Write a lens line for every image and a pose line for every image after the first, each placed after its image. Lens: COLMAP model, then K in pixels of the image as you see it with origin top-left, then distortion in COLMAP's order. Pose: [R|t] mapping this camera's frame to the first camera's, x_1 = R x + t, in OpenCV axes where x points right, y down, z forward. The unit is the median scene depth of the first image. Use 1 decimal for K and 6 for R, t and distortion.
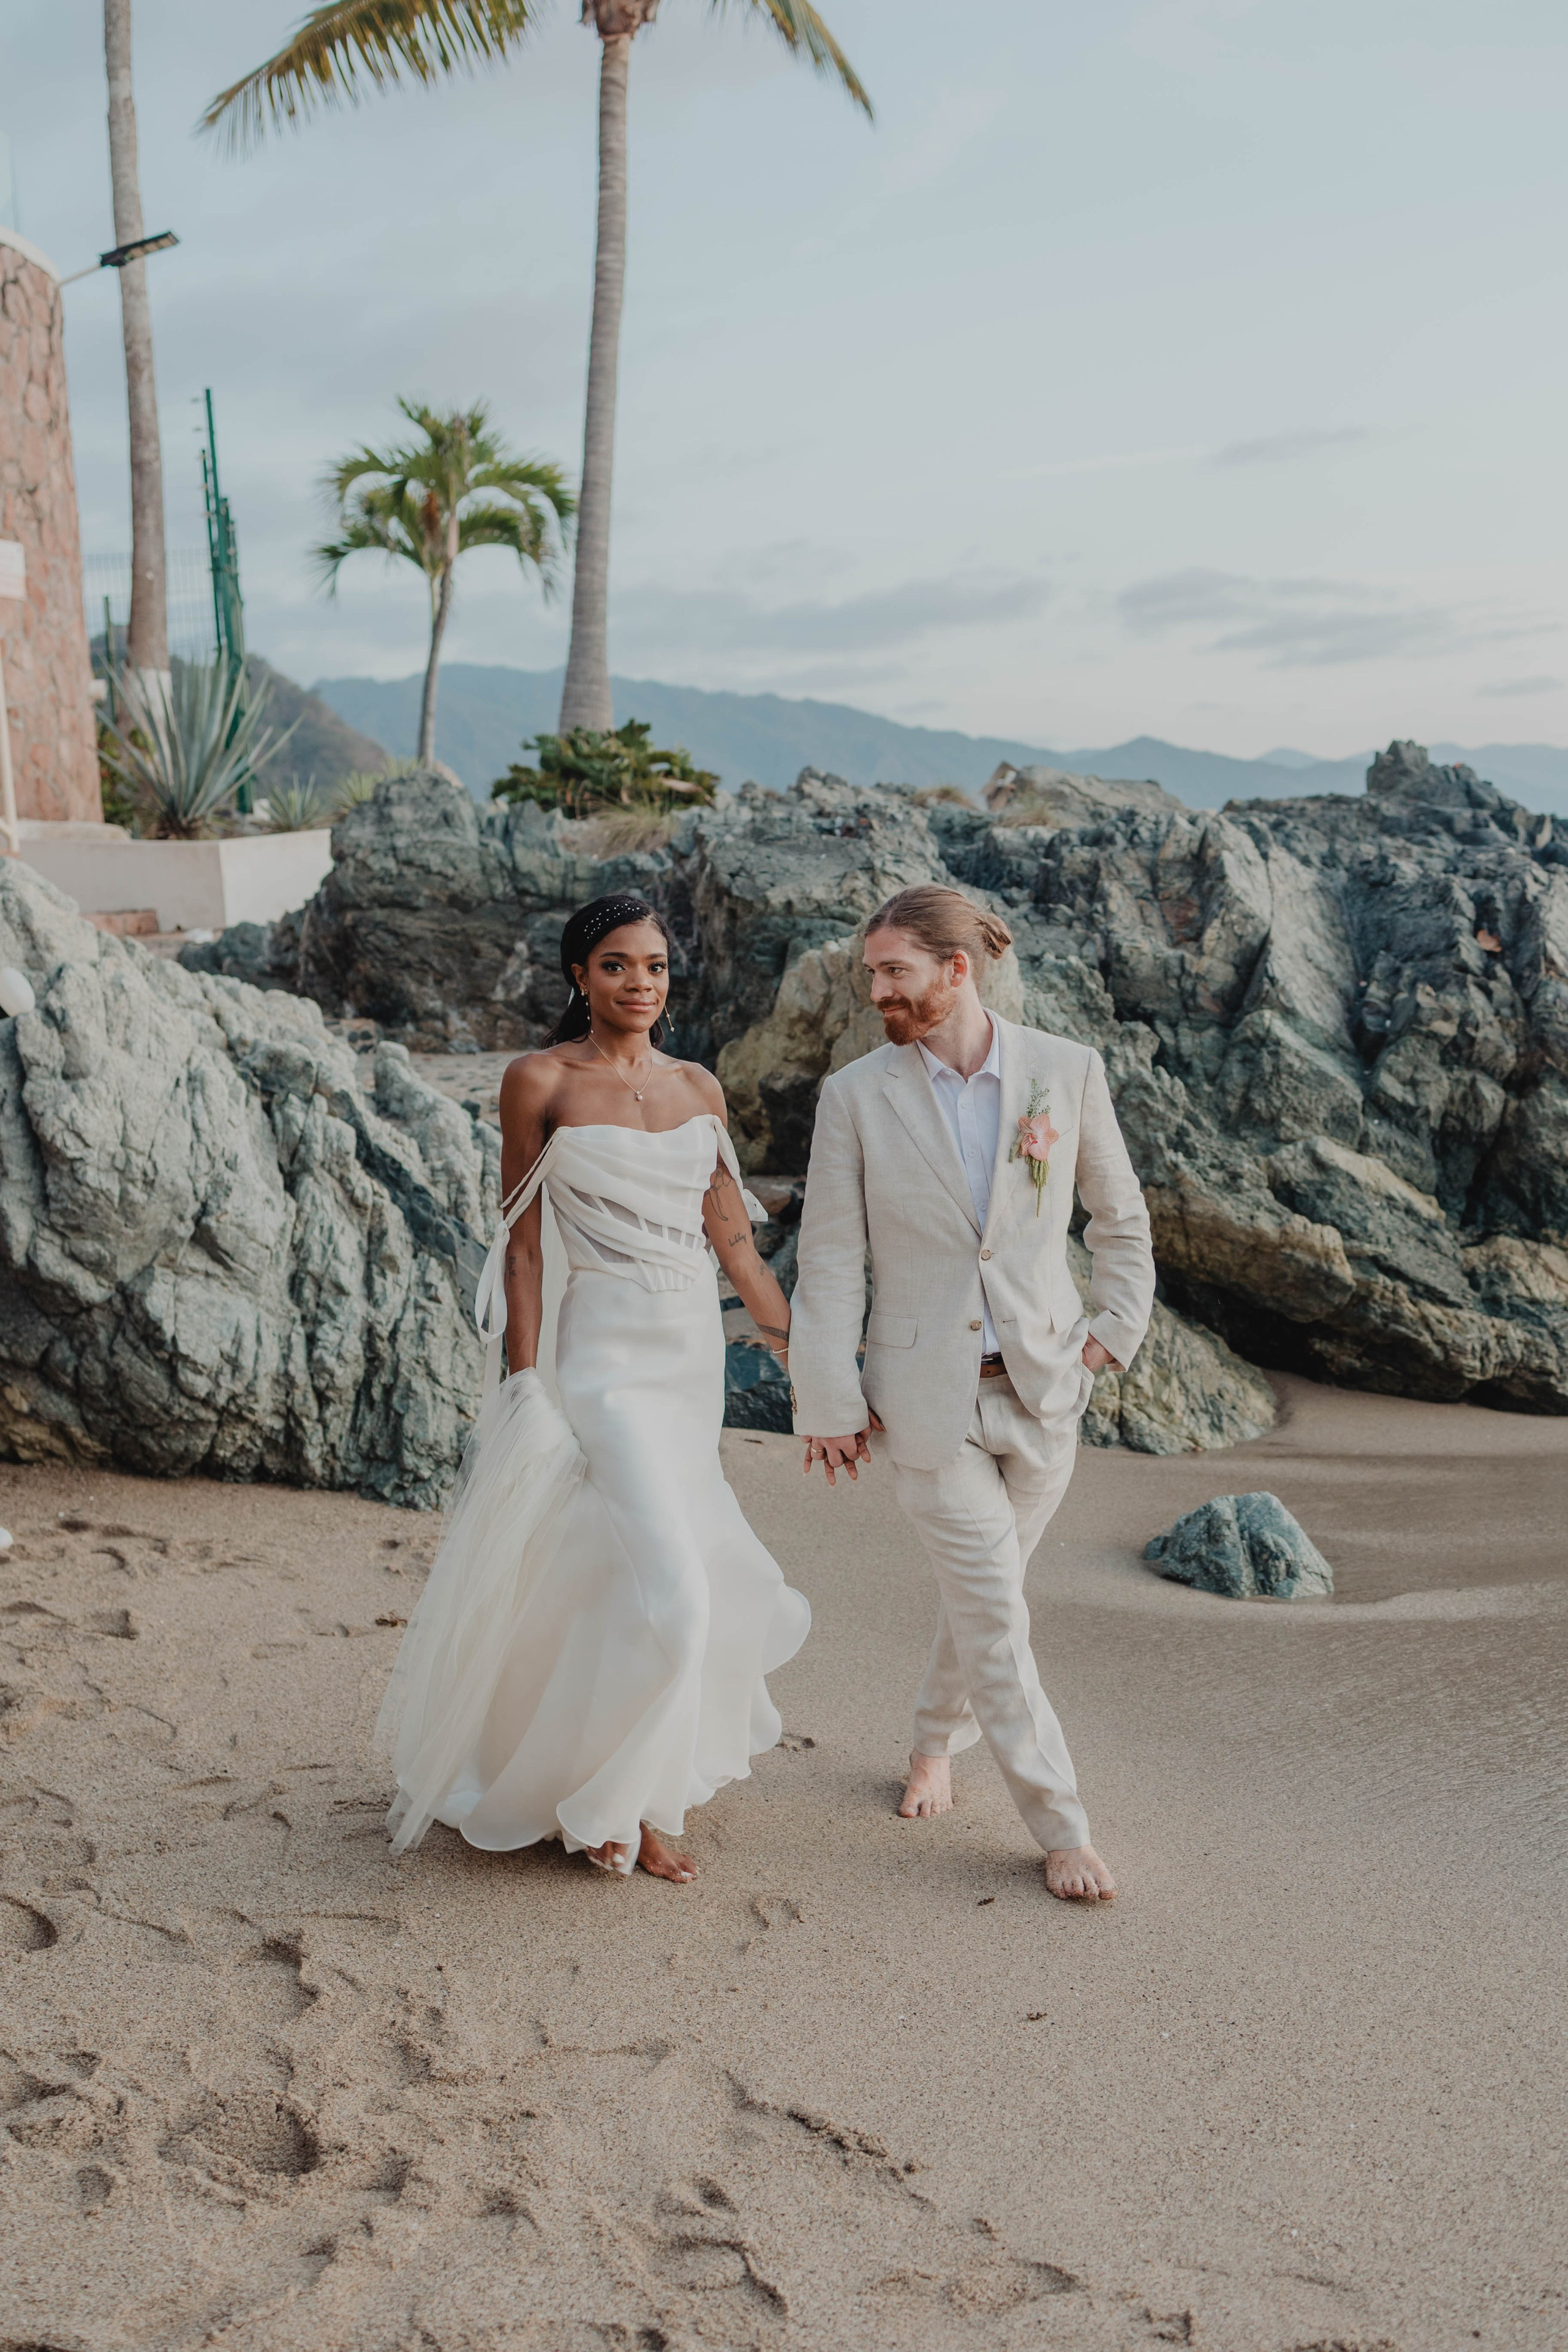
lens RADIAL K [[2358.2, 0, 757.3], [0, 2358.2, 1164.9], [0, 0, 1]] dist [0.022901, -0.008537]
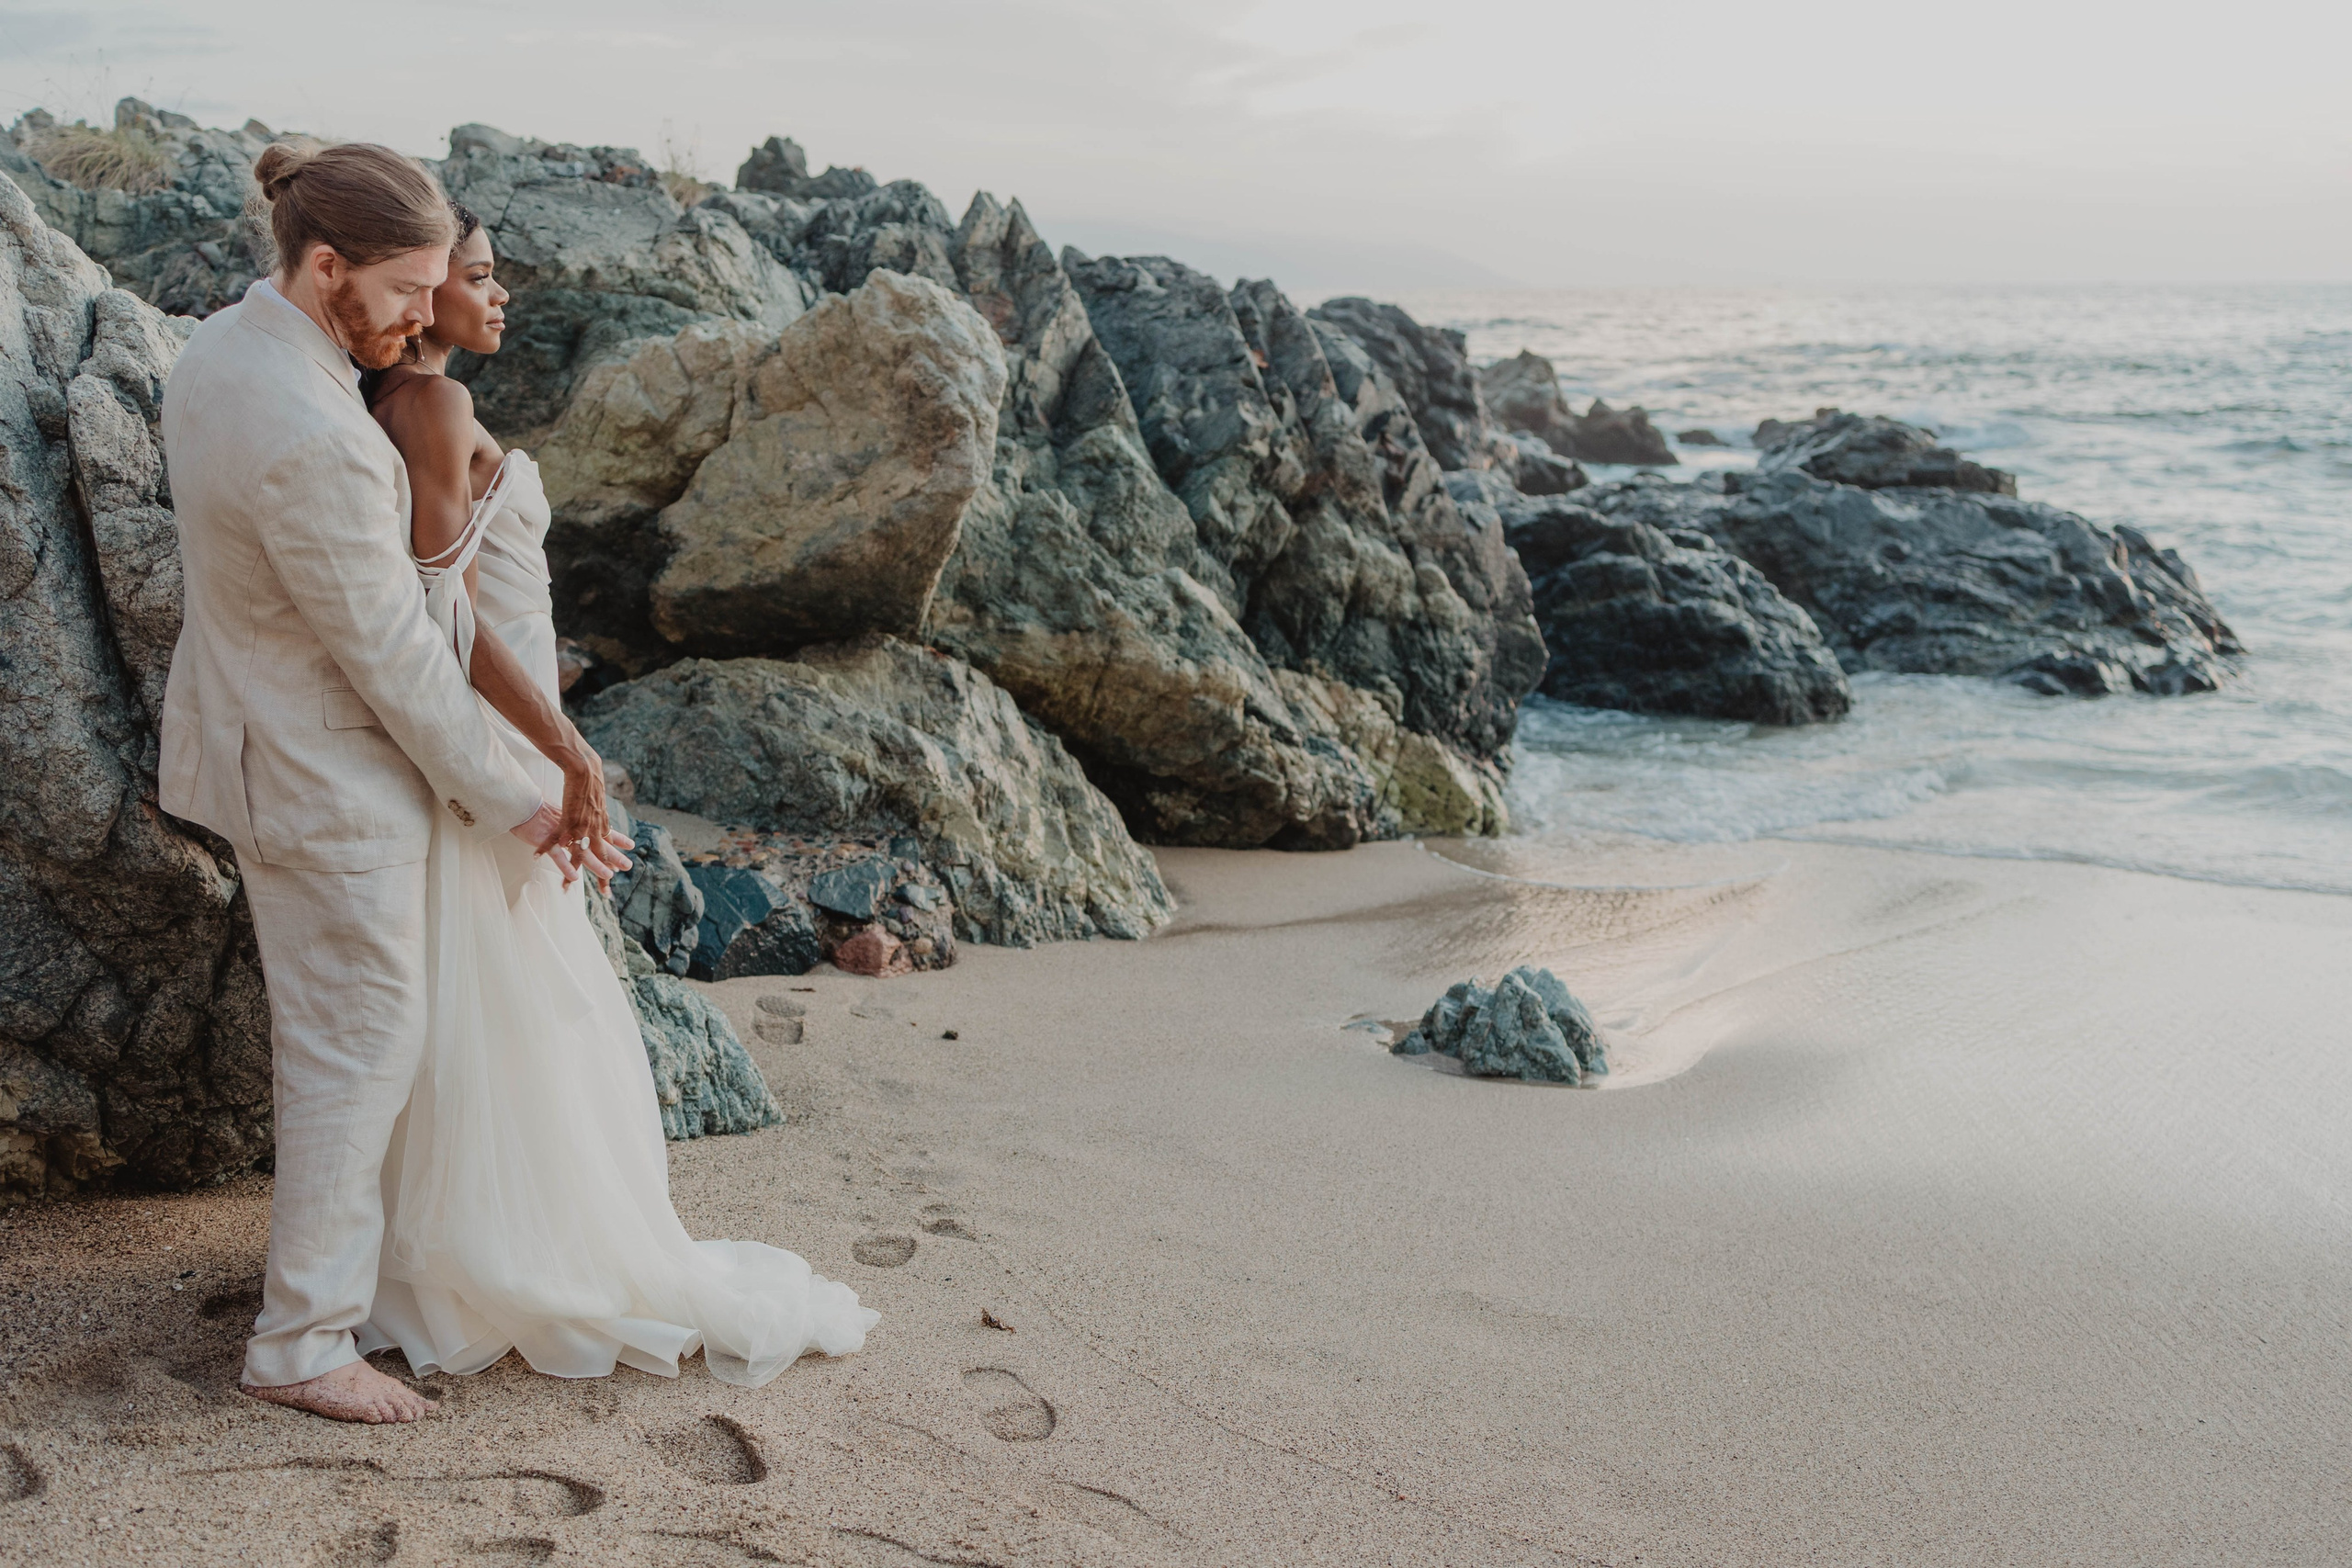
lens RADIAL K [[2358.0, 0, 1168.6], [0, 2358.0, 762.7], [0, 0, 1]] dist [0.022901, -0.008537]
pose [[0.763889, -0.077879, 0.640631, -0.336414], [0.035651, 0.996268, 0.078601, -0.008661], [-0.644362, -0.037204, 0.763815, 0.305976]]
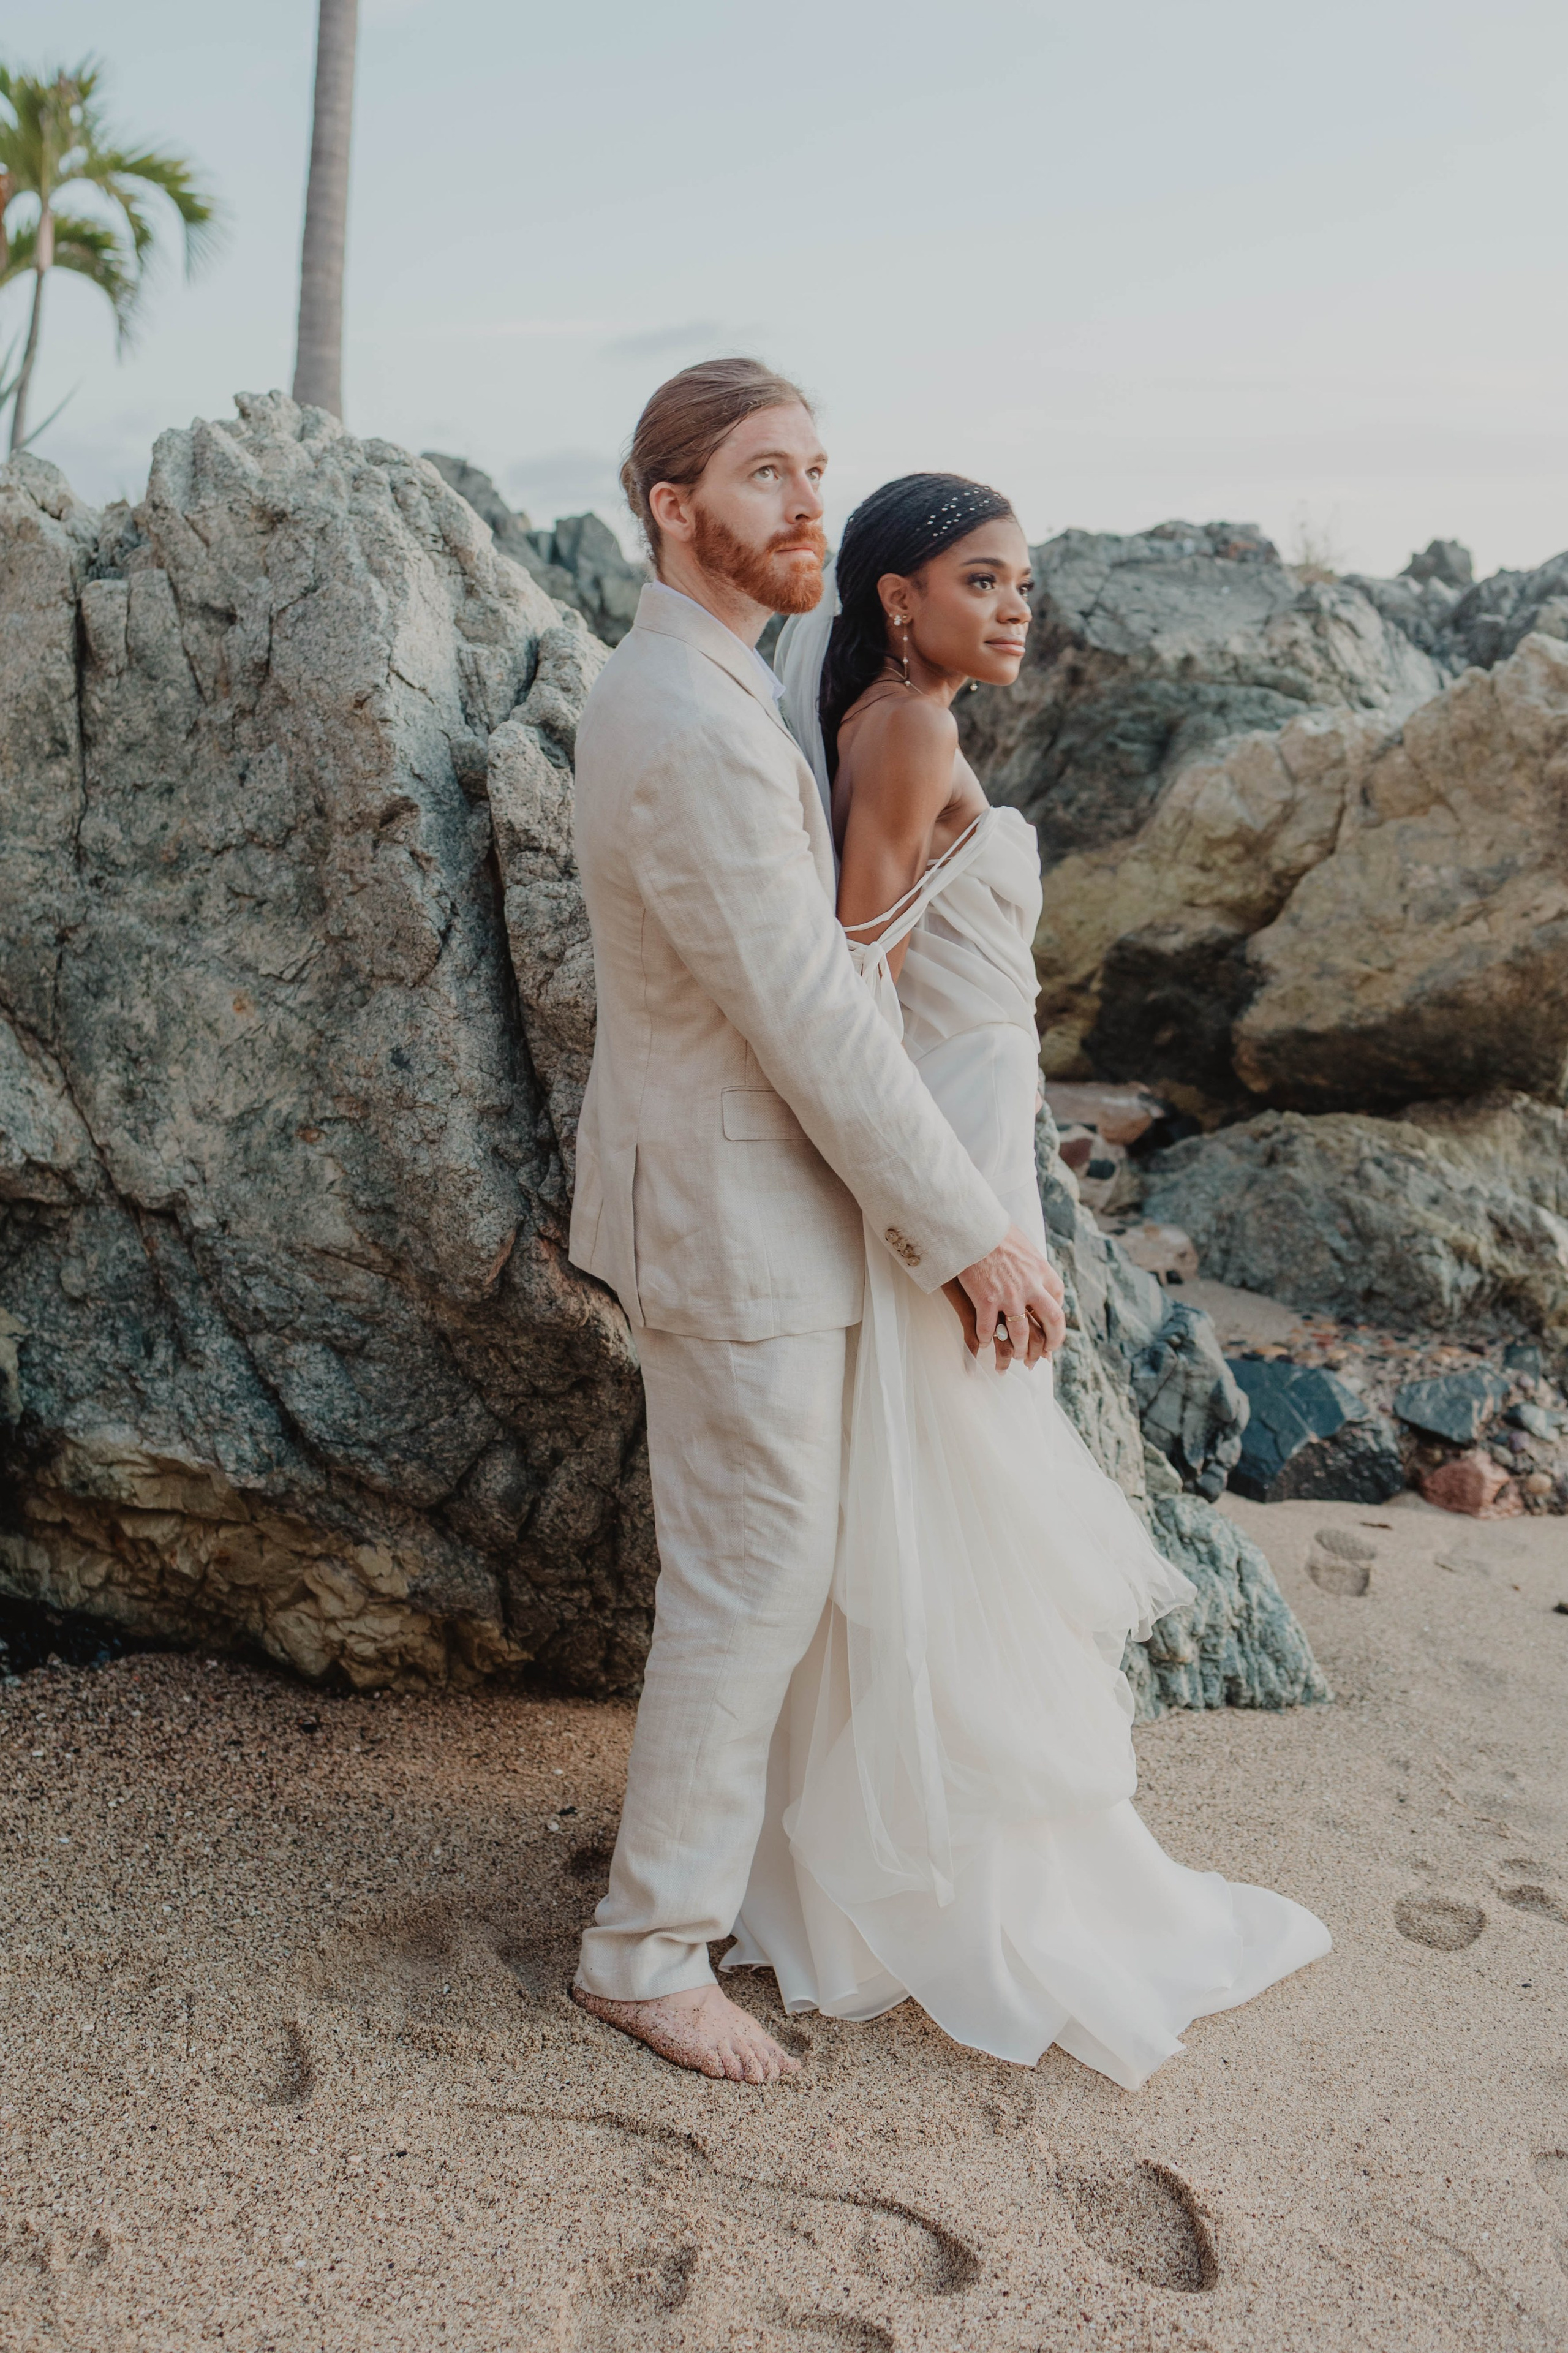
lens RADIAL K [[2416.9, 0, 776.0], [0, 2416.9, 1164.7], [0, 0, 1]] dist [0.028086, -0.001356]
pose [[0.962897, -0.010347, 0.269670, -0.273843], [-0.001407, 0.999059, 0.043356, -0.001777], [-0.269864, -0.042127, 0.961976, 0.387955]]
